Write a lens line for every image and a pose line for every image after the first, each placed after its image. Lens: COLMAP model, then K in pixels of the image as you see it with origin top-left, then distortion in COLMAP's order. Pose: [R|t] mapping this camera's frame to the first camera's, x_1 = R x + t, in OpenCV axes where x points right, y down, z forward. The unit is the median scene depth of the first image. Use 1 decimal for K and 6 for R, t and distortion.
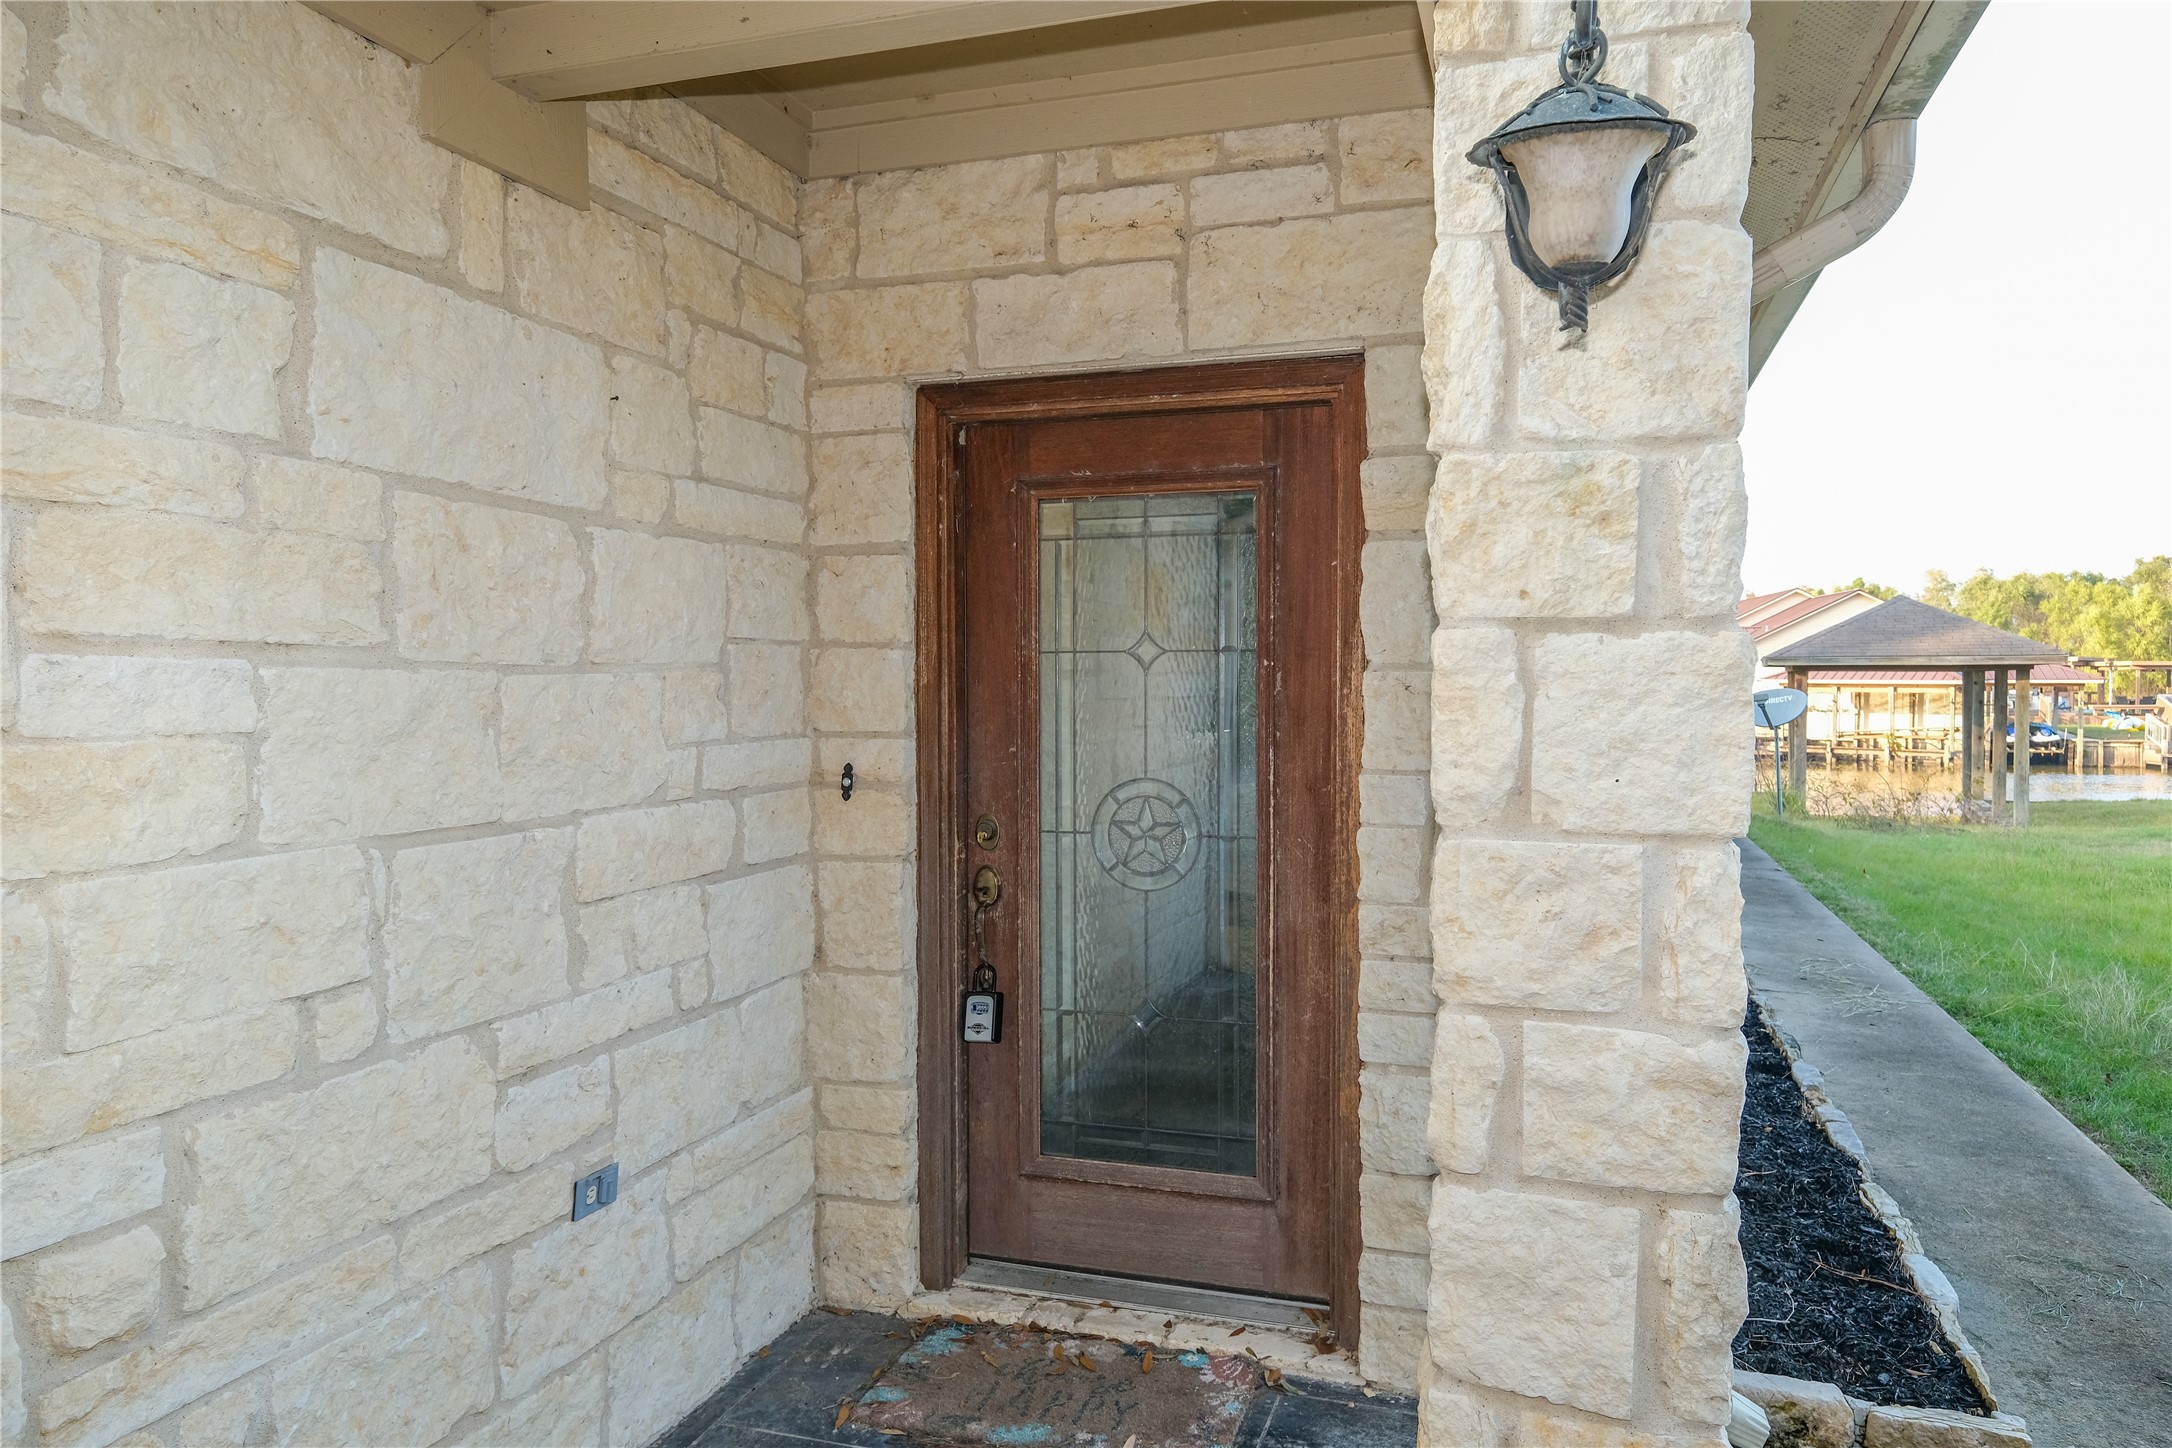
lens RADIAL K [[1463.8, 0, 1084.9], [0, 1463.8, 723.7], [0, 0, 1]] dist [-0.002733, 0.003661]
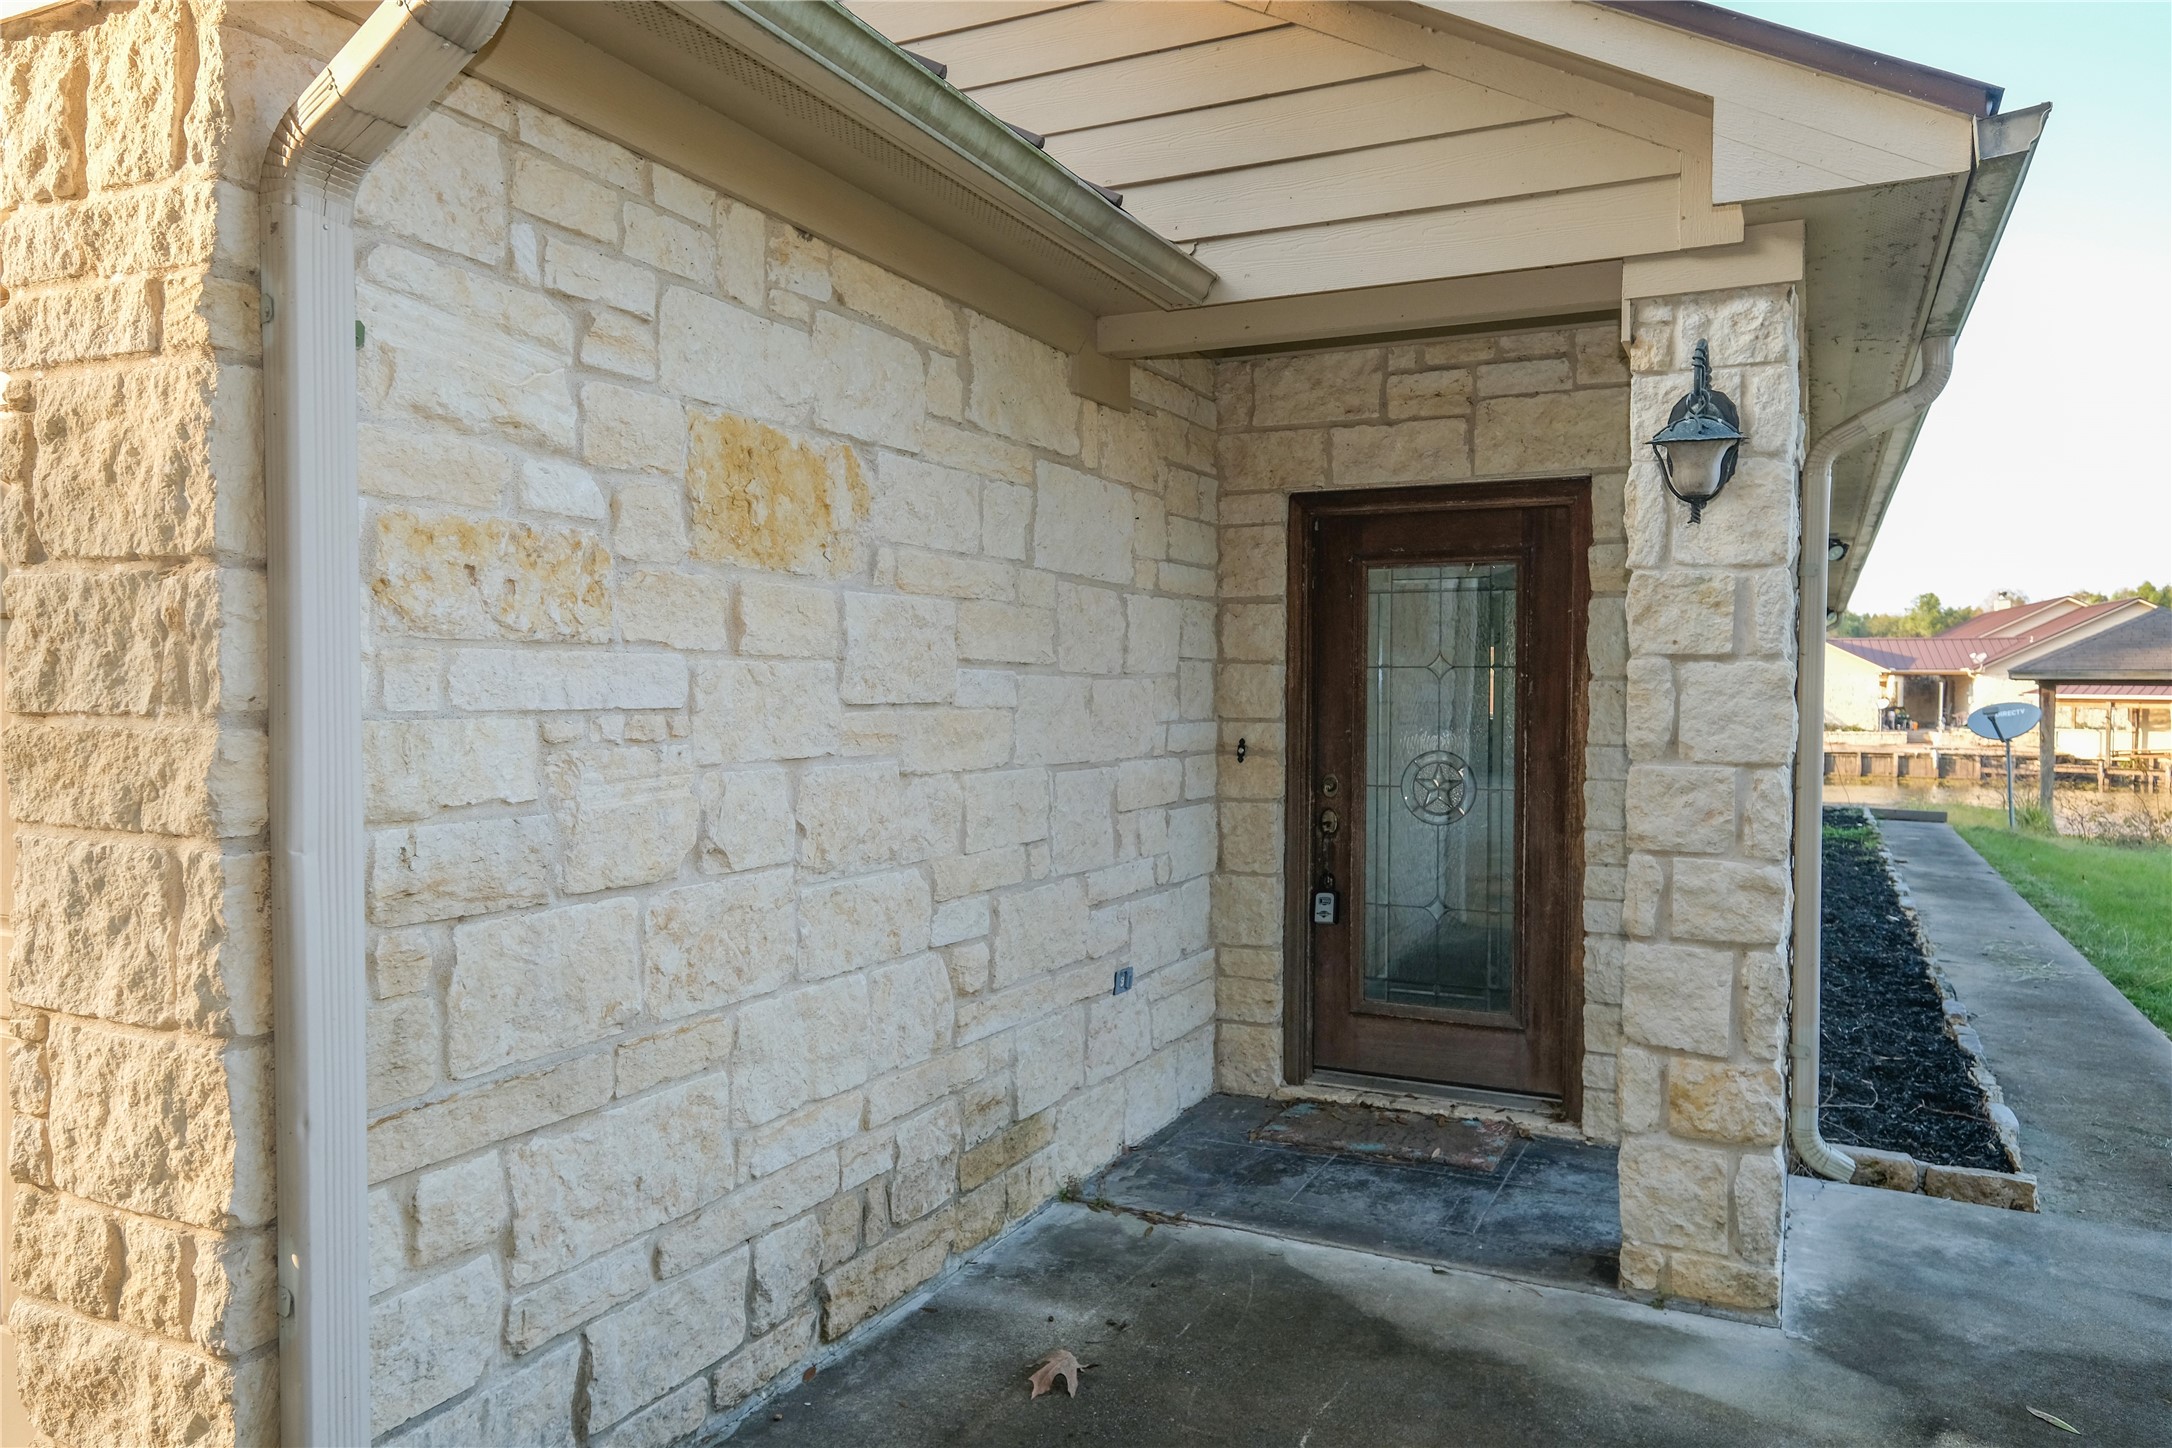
lens RADIAL K [[1463.8, 0, 1086.9], [0, 1463.8, 720.5], [0, 0, 1]] dist [-0.002733, 0.003661]
pose [[0.990346, 0.010226, -0.138242, -0.125536], [-0.011343, 0.999909, -0.007300, 0.024098], [0.138155, 0.008798, 0.990372, -0.627703]]
